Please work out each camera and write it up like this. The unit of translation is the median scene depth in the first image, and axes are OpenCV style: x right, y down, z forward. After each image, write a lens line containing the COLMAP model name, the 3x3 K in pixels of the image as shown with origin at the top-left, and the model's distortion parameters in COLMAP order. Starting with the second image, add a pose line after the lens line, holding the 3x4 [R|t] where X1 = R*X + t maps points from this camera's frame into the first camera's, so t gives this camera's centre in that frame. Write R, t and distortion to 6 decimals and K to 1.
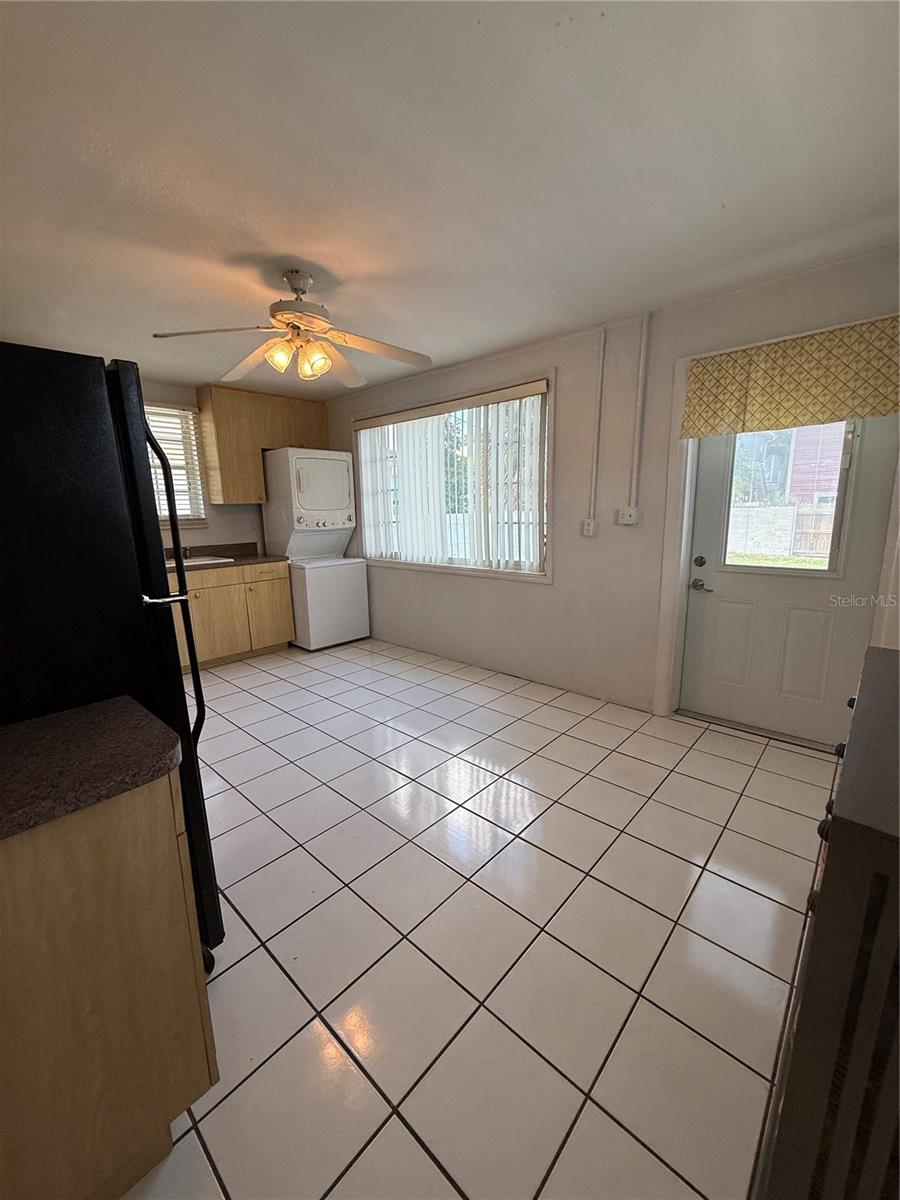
lens RADIAL K [[478.8, 0, 452.1], [0, 478.8, 604.5], [0, 0, 1]] dist [0.003781, -0.000460]
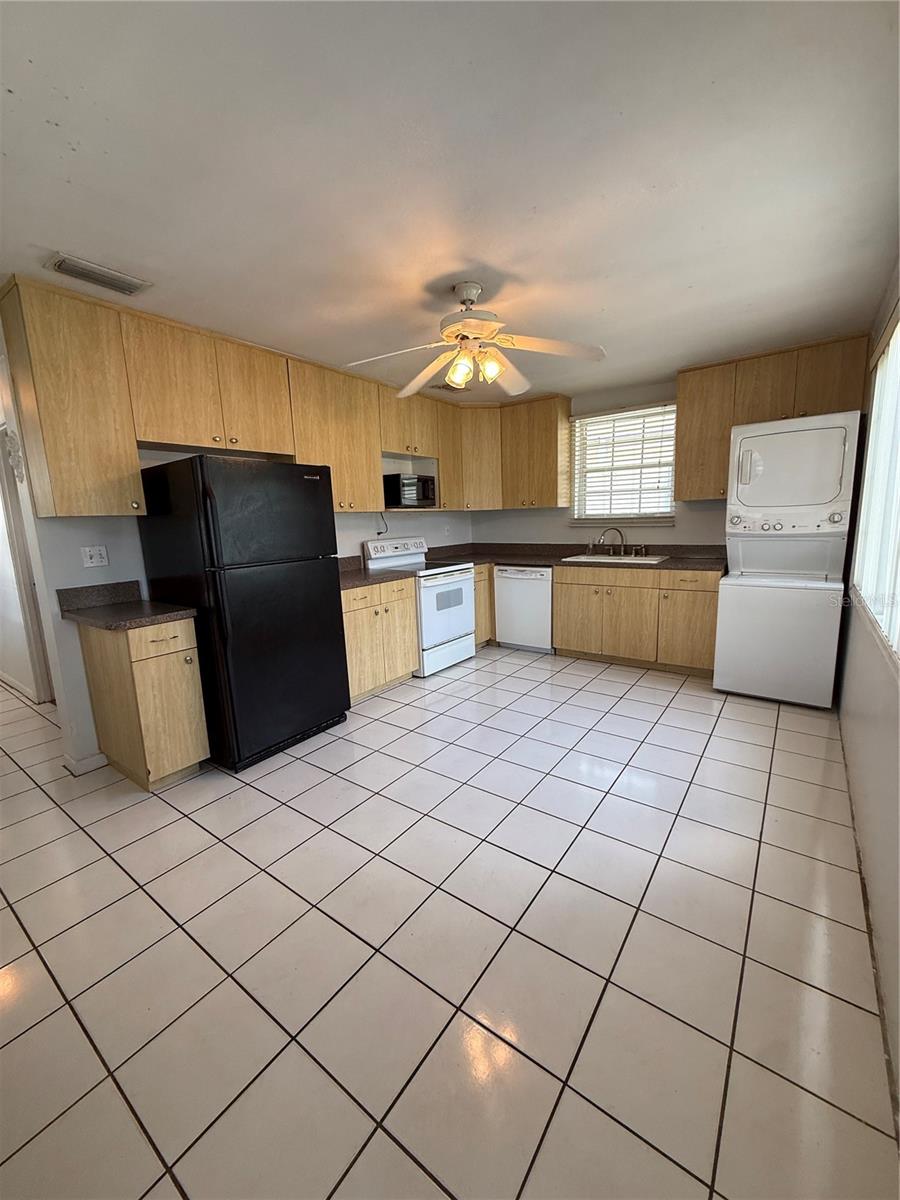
lens RADIAL K [[478.8, 0, 447.1], [0, 478.8, 605.5], [0, 0, 1]] dist [0.003781, -0.000460]
pose [[0.106673, 0.198000, -0.974380, 0.472051], [-0.166332, 0.969716, 0.178843, -0.123448], [0.980283, 0.142993, 0.136377, 0.546953]]
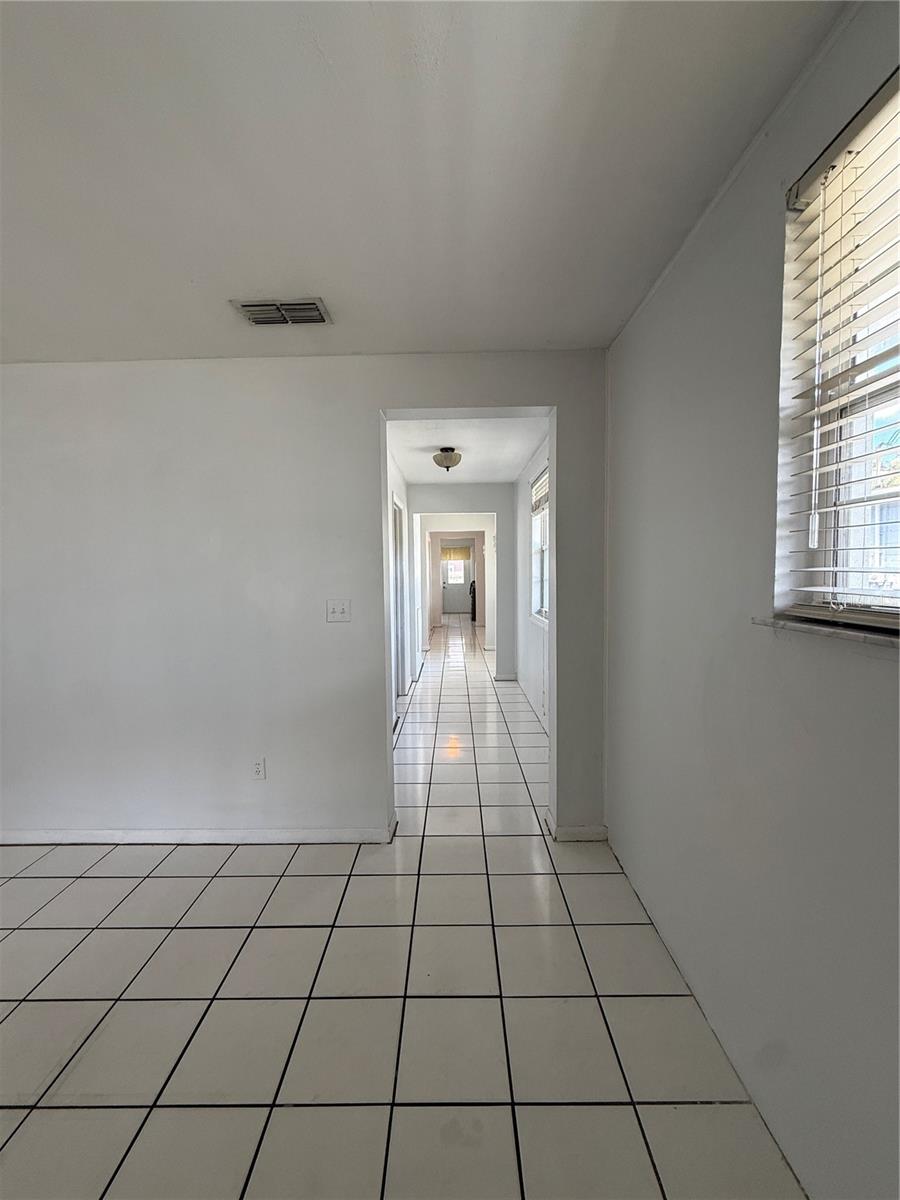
lens RADIAL K [[478.8, 0, 456.4], [0, 478.8, 604.5], [0, 0, 1]] dist [0.003781, -0.000460]
pose [[0.739318, -0.036432, 0.672370, -2.242164], [0.131807, 0.987048, -0.091449, 0.490556], [-0.660330, 0.156233, 0.734545, -2.227375]]
